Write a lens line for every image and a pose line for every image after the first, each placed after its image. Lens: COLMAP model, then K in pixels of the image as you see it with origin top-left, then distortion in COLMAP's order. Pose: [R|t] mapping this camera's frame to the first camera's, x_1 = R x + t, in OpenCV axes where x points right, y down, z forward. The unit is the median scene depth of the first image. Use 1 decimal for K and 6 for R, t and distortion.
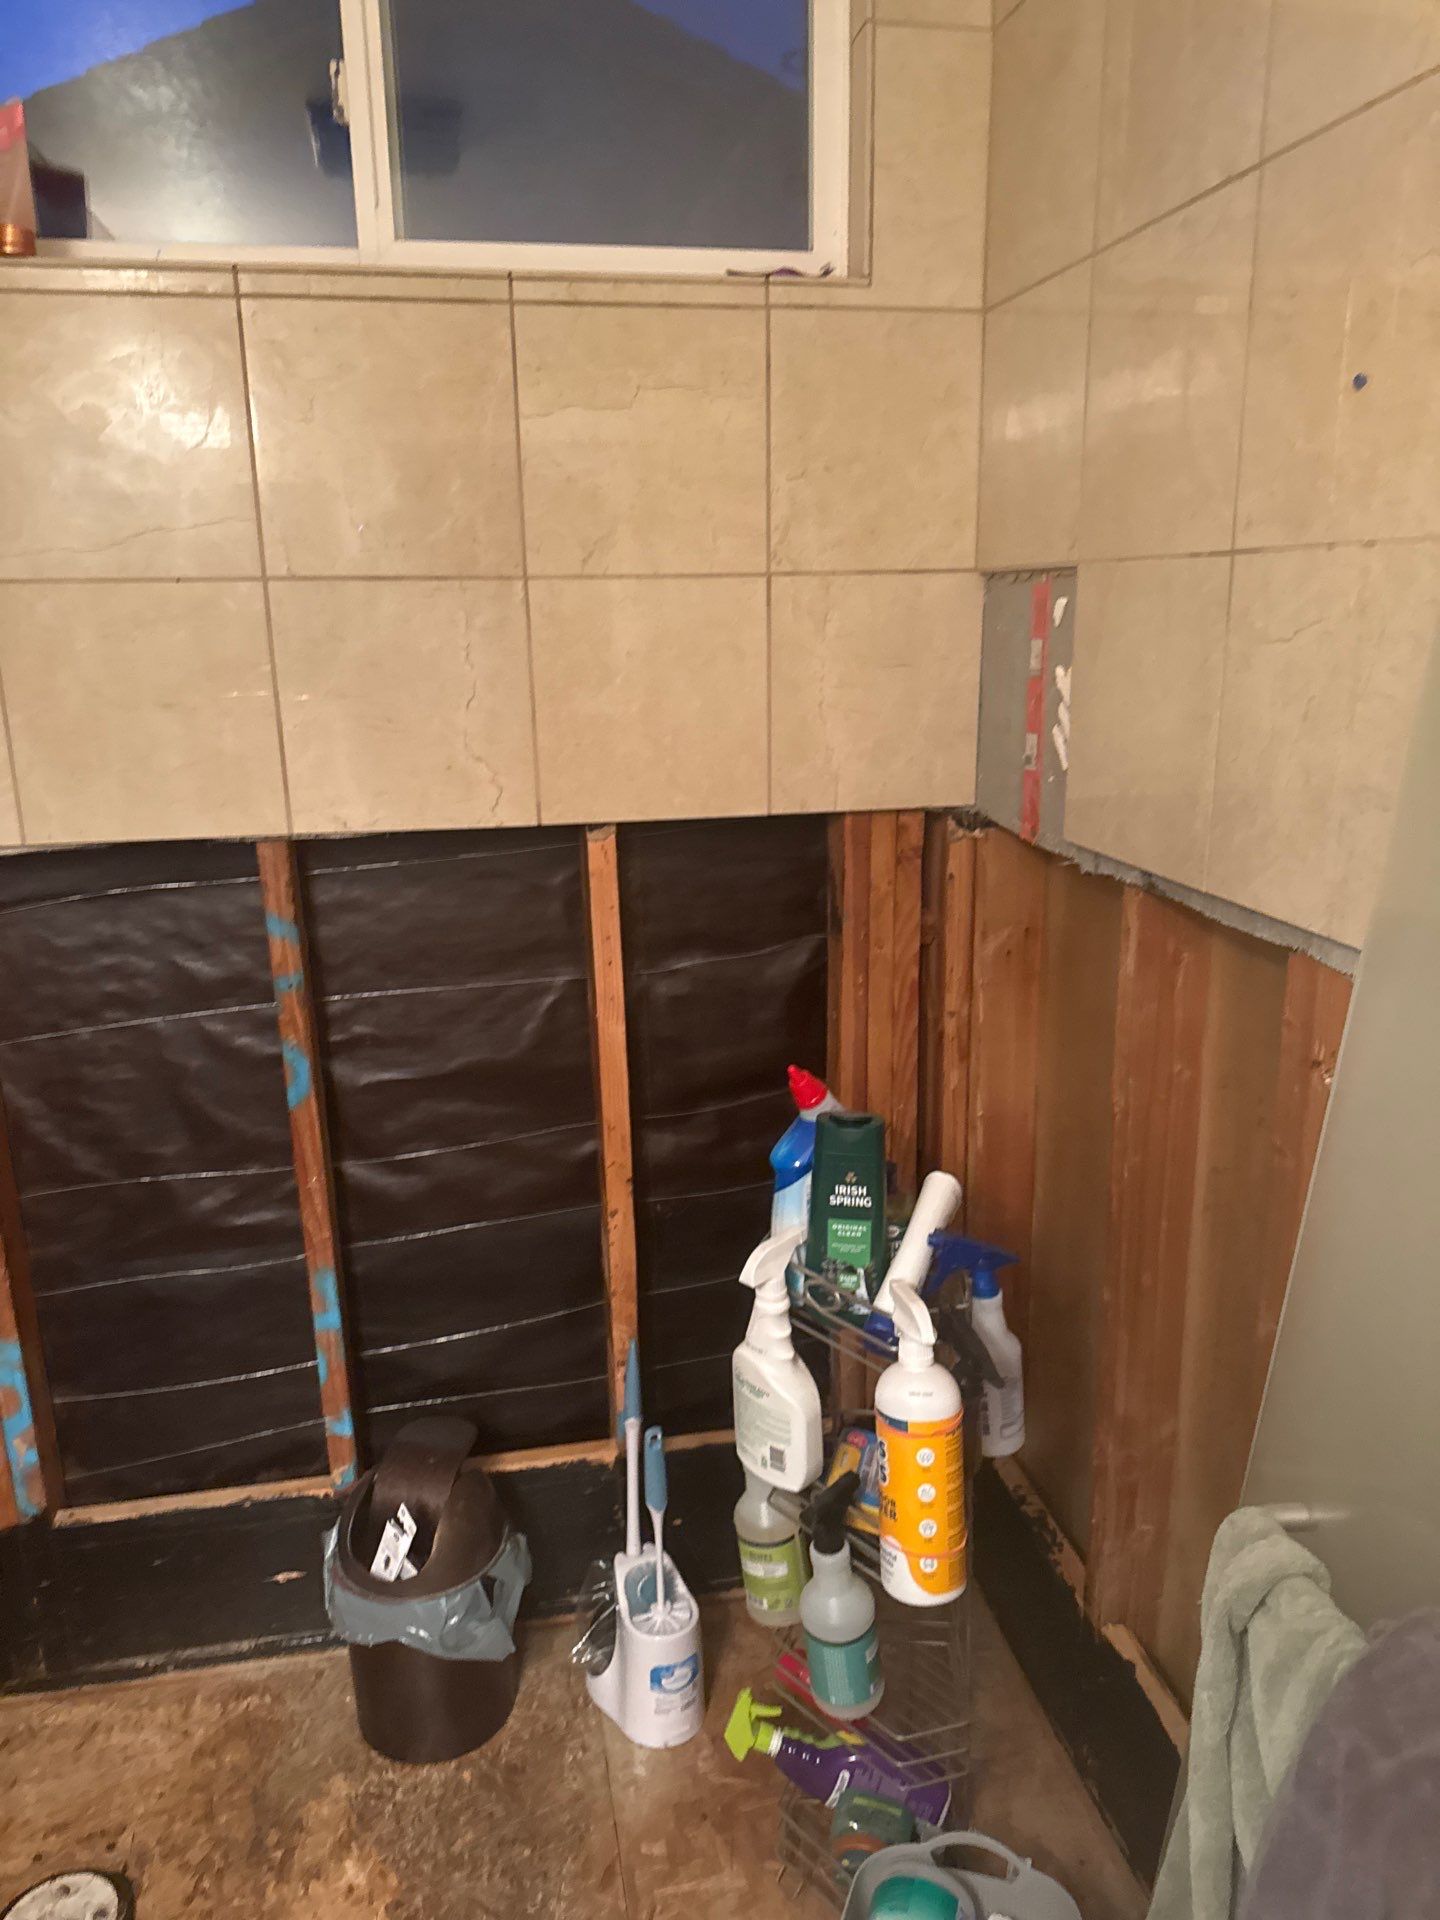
lens RADIAL K [[1366.4, 0, 706.1], [0, 1366.4, 971.3], [0, 0, 1]] dist [0.039117, -0.050058]
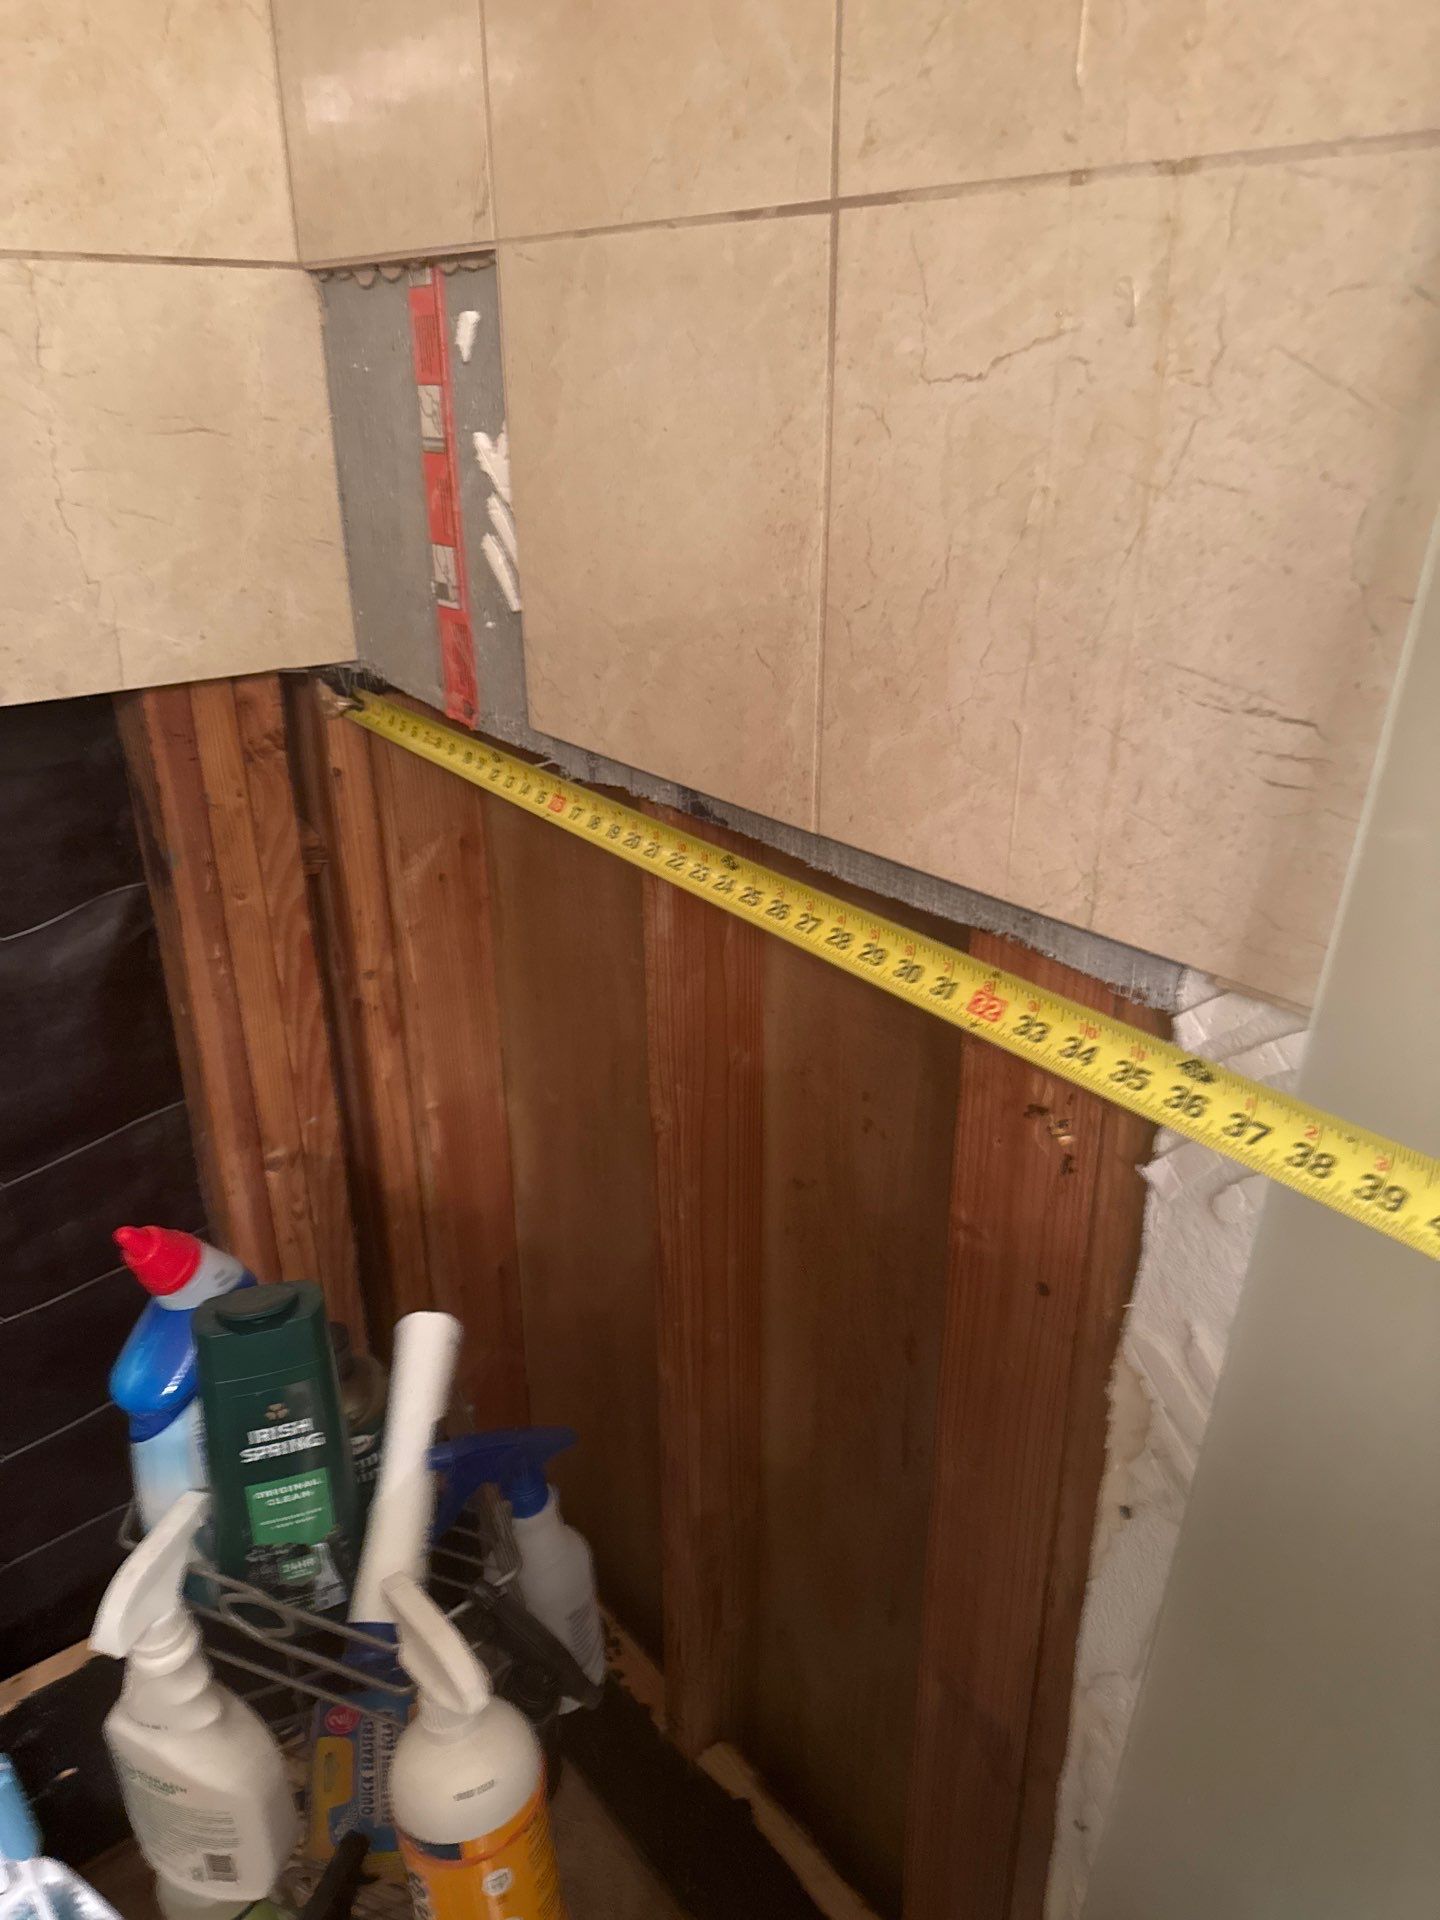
lens RADIAL K [[1366.4, 0, 717.3], [0, 1366.4, 967.0], [0, 0, 1]] dist [0.039117, -0.050058]
pose [[0.881795, -0.178335, 0.436617, 0.041608], [0.110571, 0.978124, 0.176202, -0.079443], [-0.458489, -0.107097, 0.882223, 0.357531]]
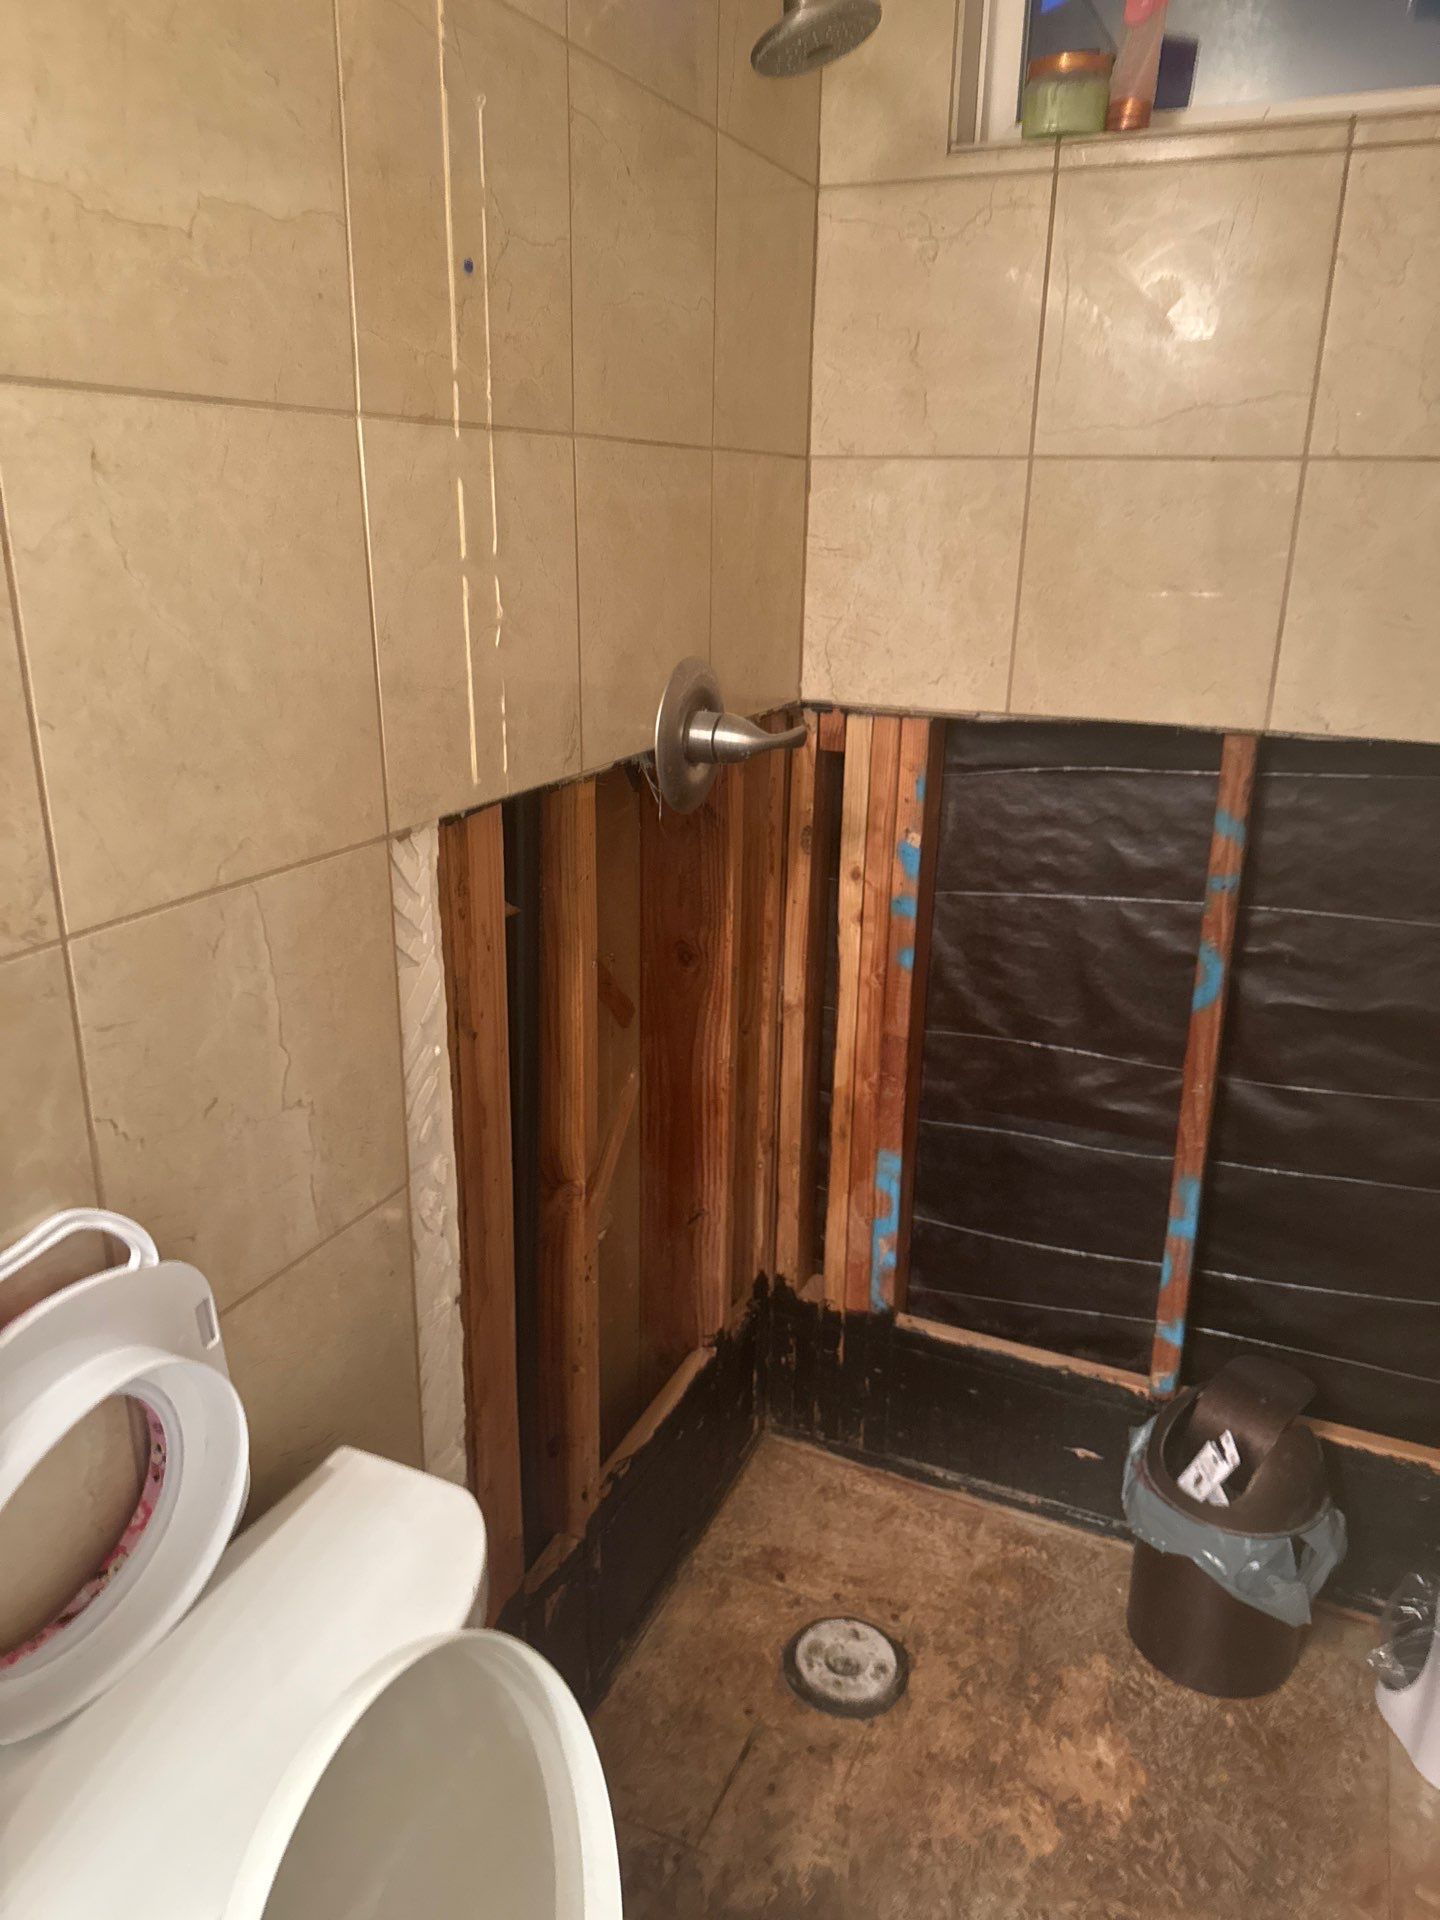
lens RADIAL K [[1366.4, 0, 701.2], [0, 1366.4, 972.7], [0, 0, 1]] dist [0.039117, -0.050058]
pose [[0.816145, 0.210932, -0.537972, -0.069014], [-0.177265, 0.977499, 0.114340, 0.024607], [0.549985, 0.002045, 0.835172, -0.019690]]
